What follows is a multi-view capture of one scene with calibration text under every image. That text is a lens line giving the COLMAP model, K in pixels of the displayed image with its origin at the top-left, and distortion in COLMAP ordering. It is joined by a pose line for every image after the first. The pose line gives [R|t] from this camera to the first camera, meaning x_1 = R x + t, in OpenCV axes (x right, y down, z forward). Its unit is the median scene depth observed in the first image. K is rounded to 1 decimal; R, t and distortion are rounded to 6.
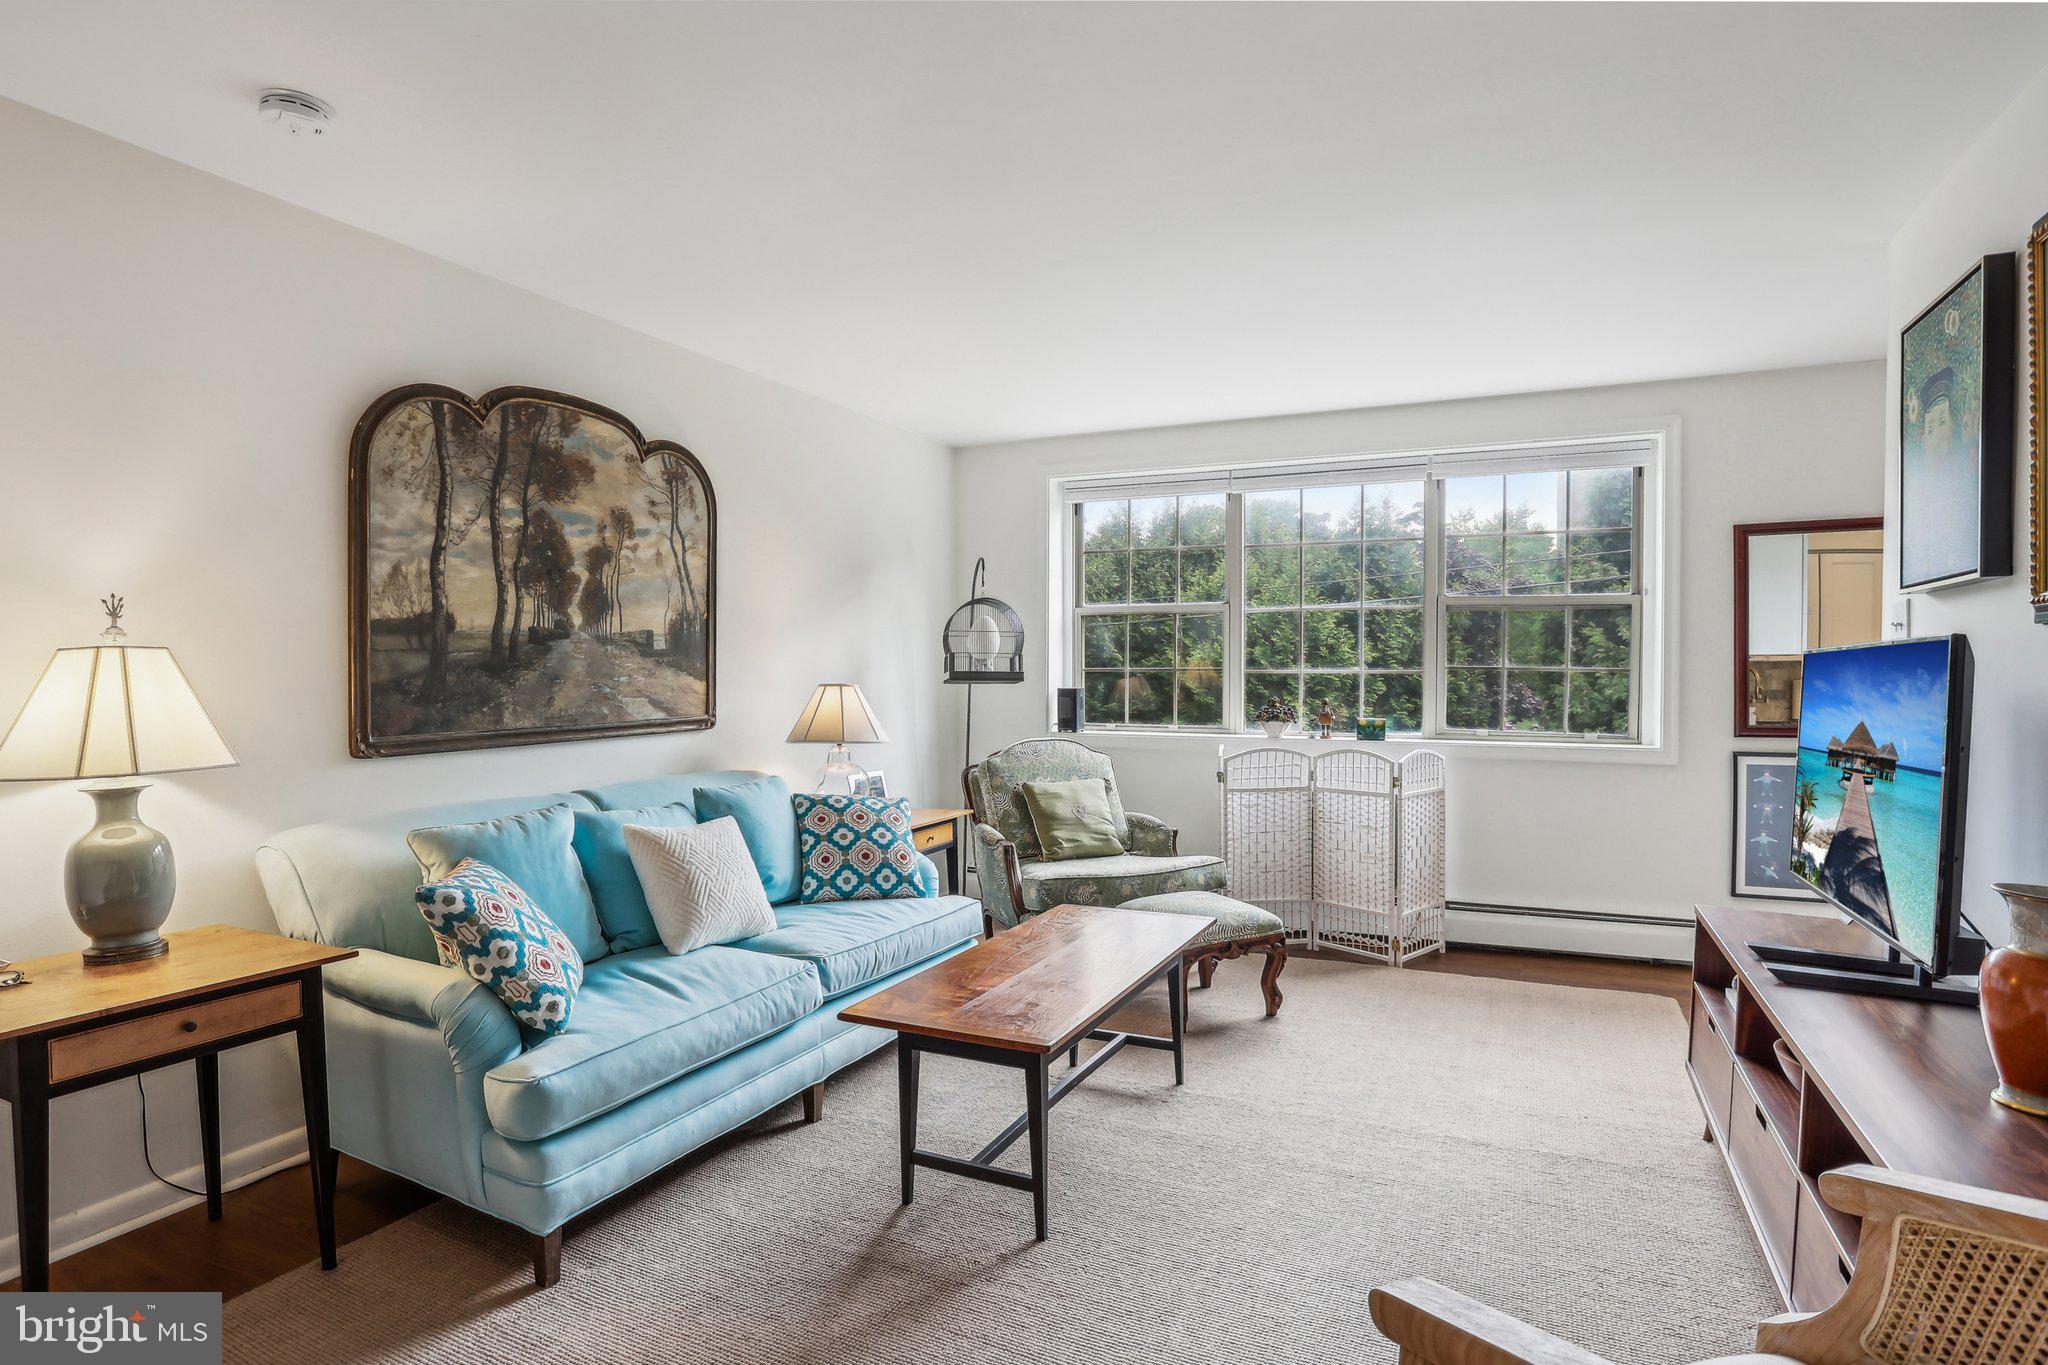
lens RADIAL K [[1082.4, 0, 1020.5], [0, 1082.4, 687.6], [0, 0, 1]] dist [-0.077056, 0.018946]
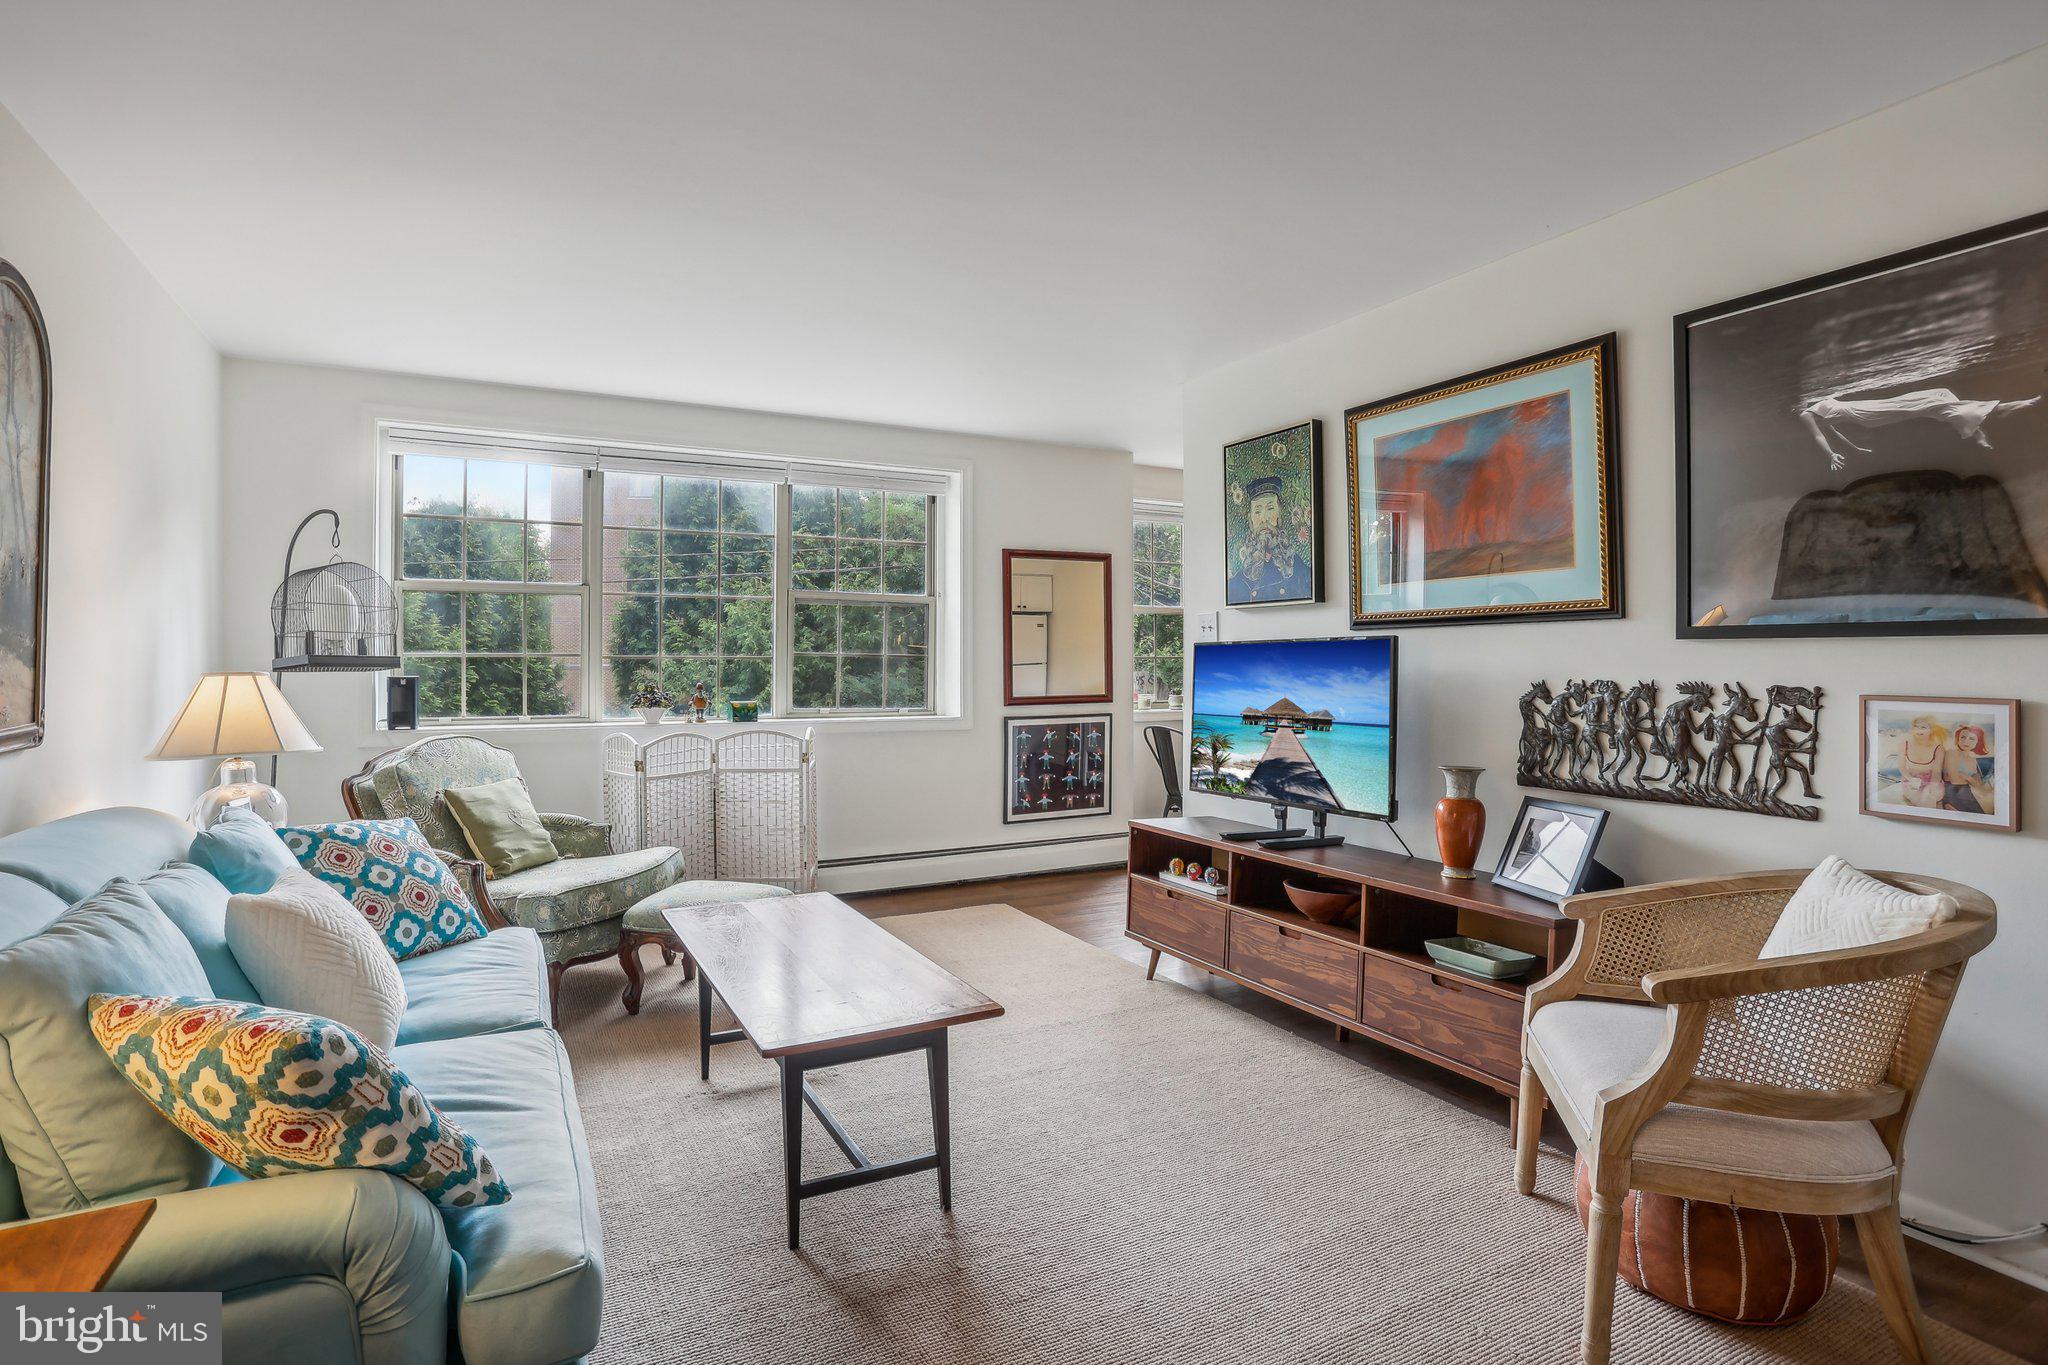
lens RADIAL K [[1038.4, 0, 1033.8], [0, 1038.4, 675.3], [0, 0, 1]] dist [-0.056428, 0.000972]
pose [[0.576212, -0.009731, 0.817242, -0.395831], [0.009920, 0.999939, 0.004912, 0.000974], [-0.817240, 0.005277, 0.576274, 0.194884]]
